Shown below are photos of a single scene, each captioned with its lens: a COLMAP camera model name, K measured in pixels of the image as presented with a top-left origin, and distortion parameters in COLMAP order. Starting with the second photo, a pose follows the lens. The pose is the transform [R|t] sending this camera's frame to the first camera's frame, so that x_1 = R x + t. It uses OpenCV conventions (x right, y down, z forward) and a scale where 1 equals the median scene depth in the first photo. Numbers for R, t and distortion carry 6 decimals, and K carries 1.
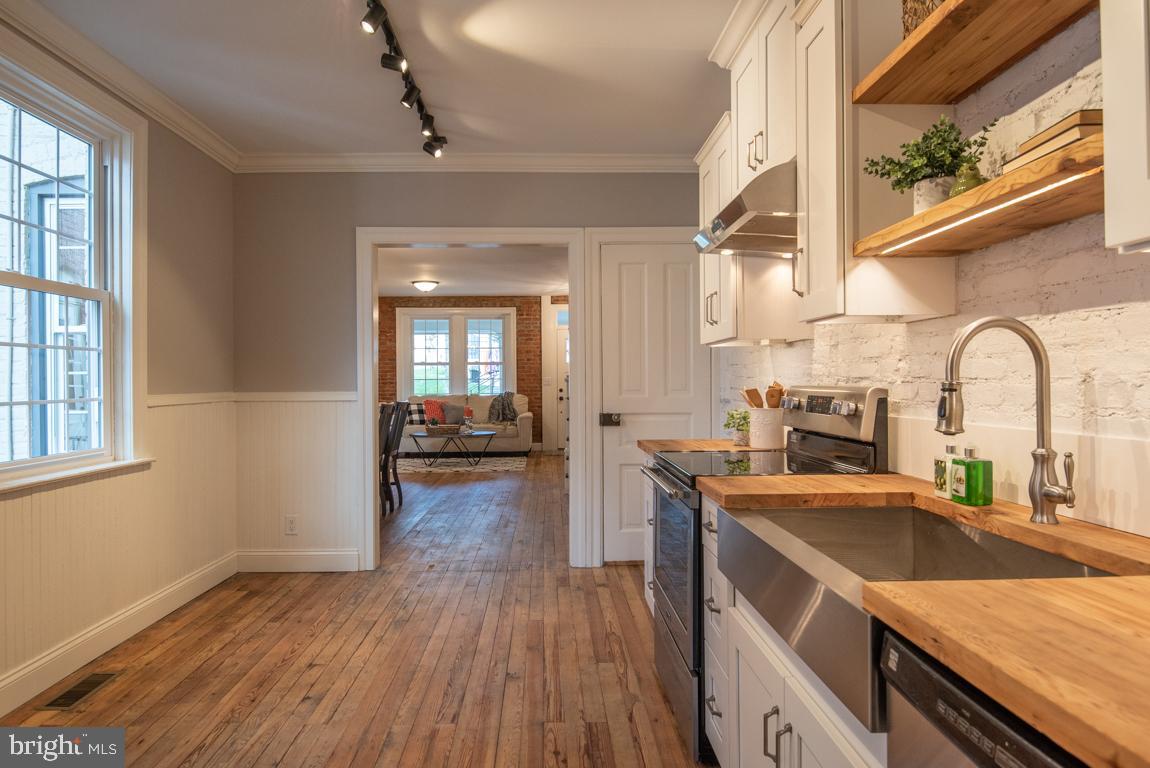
lens RADIAL K [[732.6, 0, 576.2], [0, 732.6, 379.3], [0, 0, 1]] dist [0.011203, -0.022333]
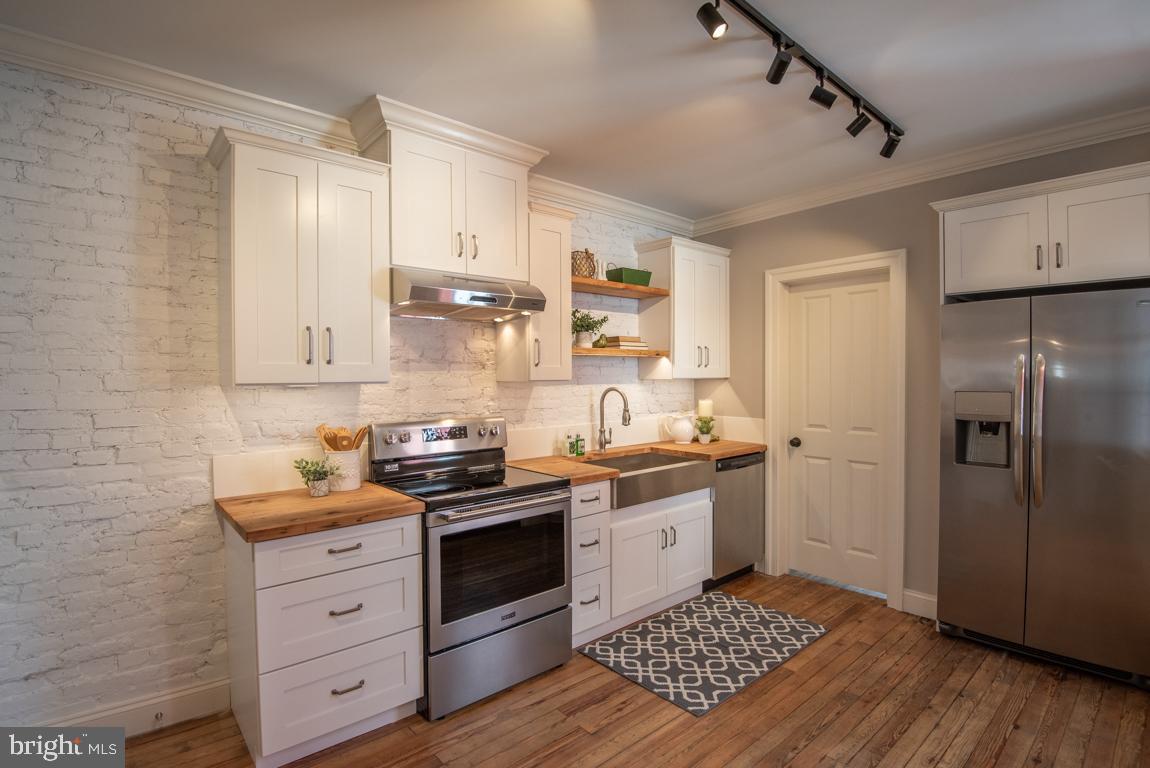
lens RADIAL K [[586.0, 0, 567.7], [0, 586.0, 383.7], [0, 0, 1]] dist [-0.023673, -0.010201]
pose [[-0.640699, -0.001151, 0.767792, -0.151855], [0.009335, 0.999913, 0.009288, -0.015531], [-0.767736, 0.013118, -0.640632, 0.346019]]
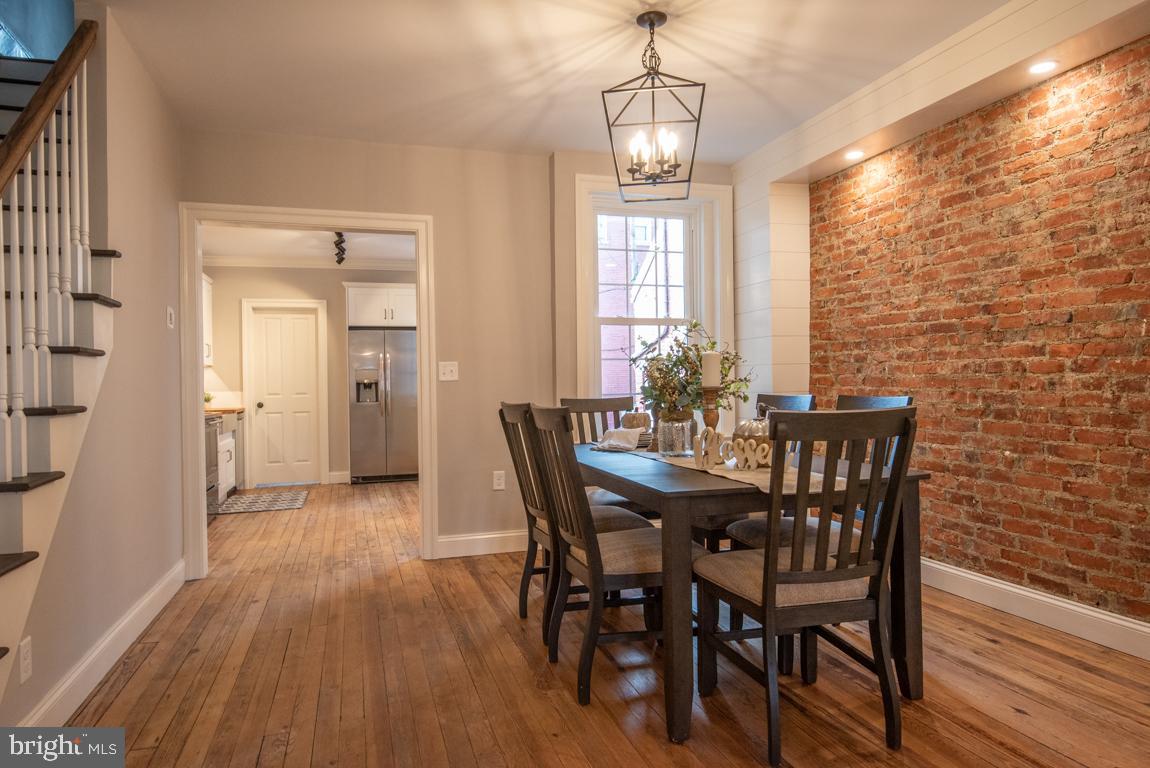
lens RADIAL K [[732.6, 0, 560.7], [0, 732.6, 384.1], [0, 0, 1]] dist [0.011203, -0.022333]
pose [[-0.971200, 0.018608, -0.237540, -0.087185], [0.019880, 0.999798, -0.002960, 0.011944], [0.237437, -0.007597, -0.971373, 0.797841]]
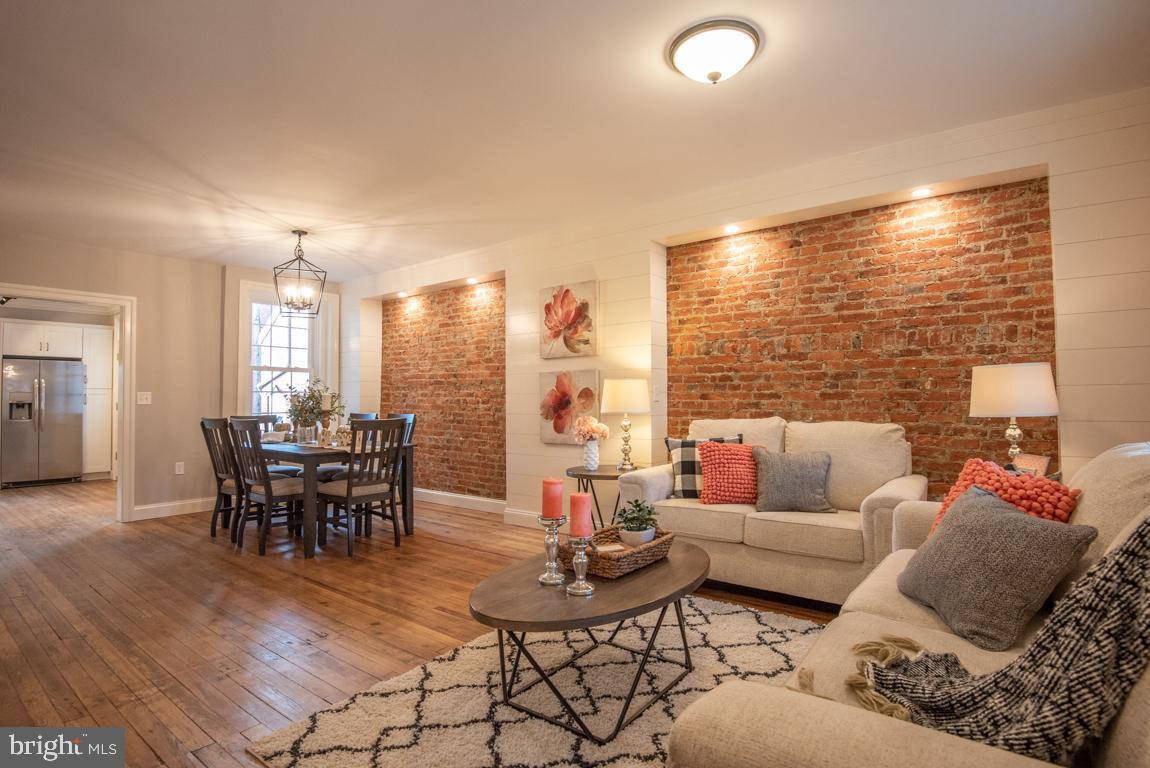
lens RADIAL K [[586.0, 0, 589.4], [0, 586.0, 383.6], [0, 0, 1]] dist [-0.023673, -0.010201]
pose [[-0.640275, -0.014242, -0.768014, 0.003215], [0.011387, 0.999542, -0.028029, 0.008192], [0.768062, -0.026692, -0.639819, 0.978840]]
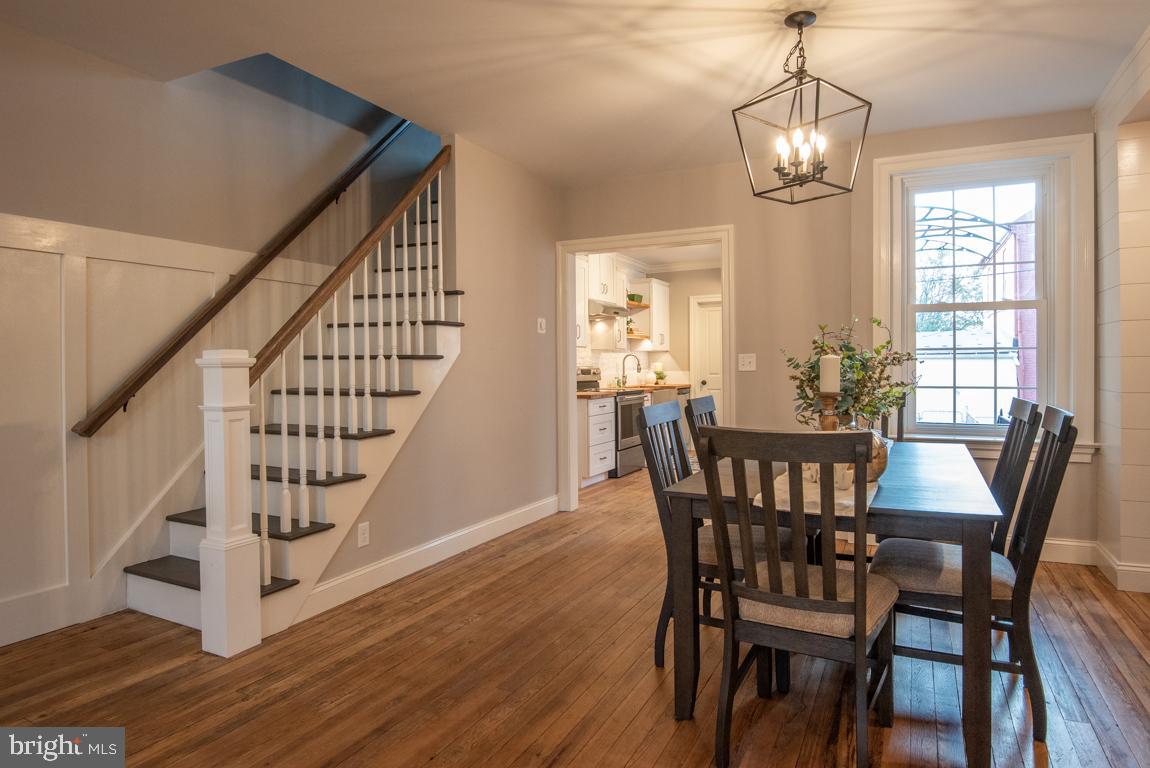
lens RADIAL K [[659.1, 0, 561.5], [0, 659.1, 370.5], [0, 0, 1]] dist [0.004045, -0.015398]
pose [[-0.869041, 0.007482, 0.494684, -0.215454], [0.011110, 0.999929, 0.004393, 0.004784], [-0.494616, 0.009314, -0.869062, 0.798340]]
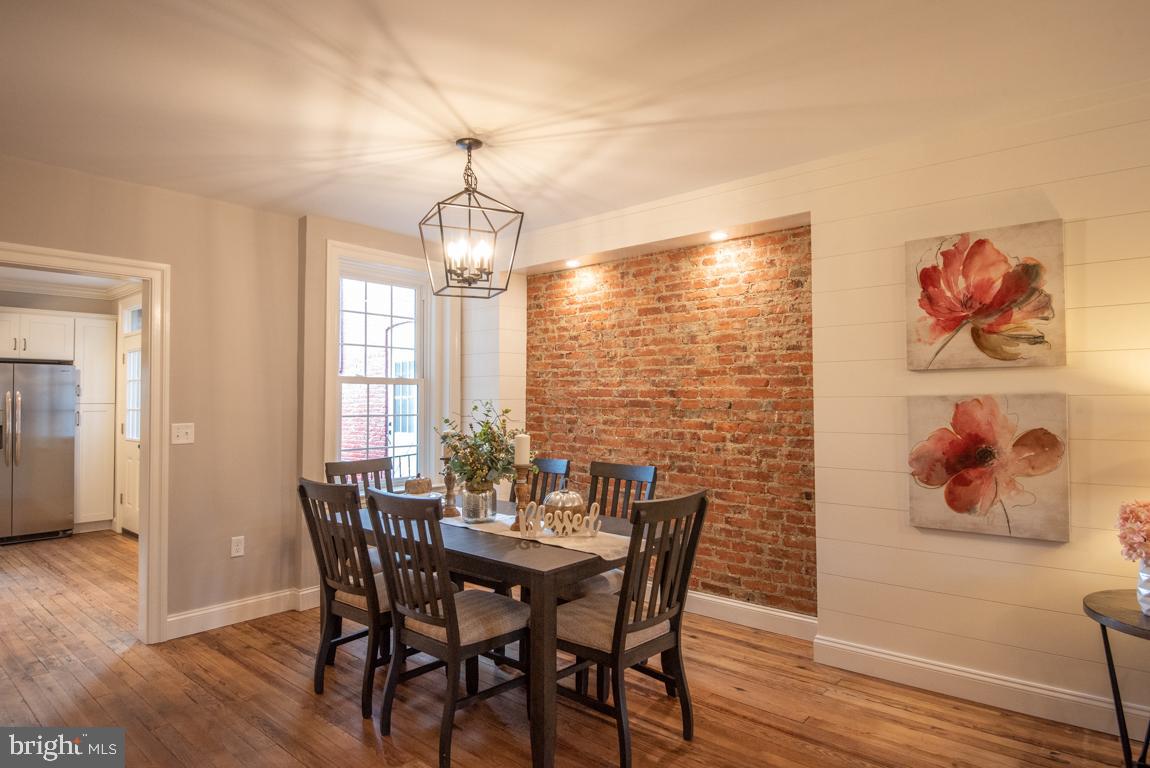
lens RADIAL K [[659.1, 0, 577.4], [0, 659.1, 381.8], [0, 0, 1]] dist [0.004045, -0.015398]
pose [[-0.687383, -0.014053, -0.726159, -0.021972], [0.008733, 0.999581, -0.027611, -0.011056], [0.726243, -0.025321, -0.686972, 0.770082]]
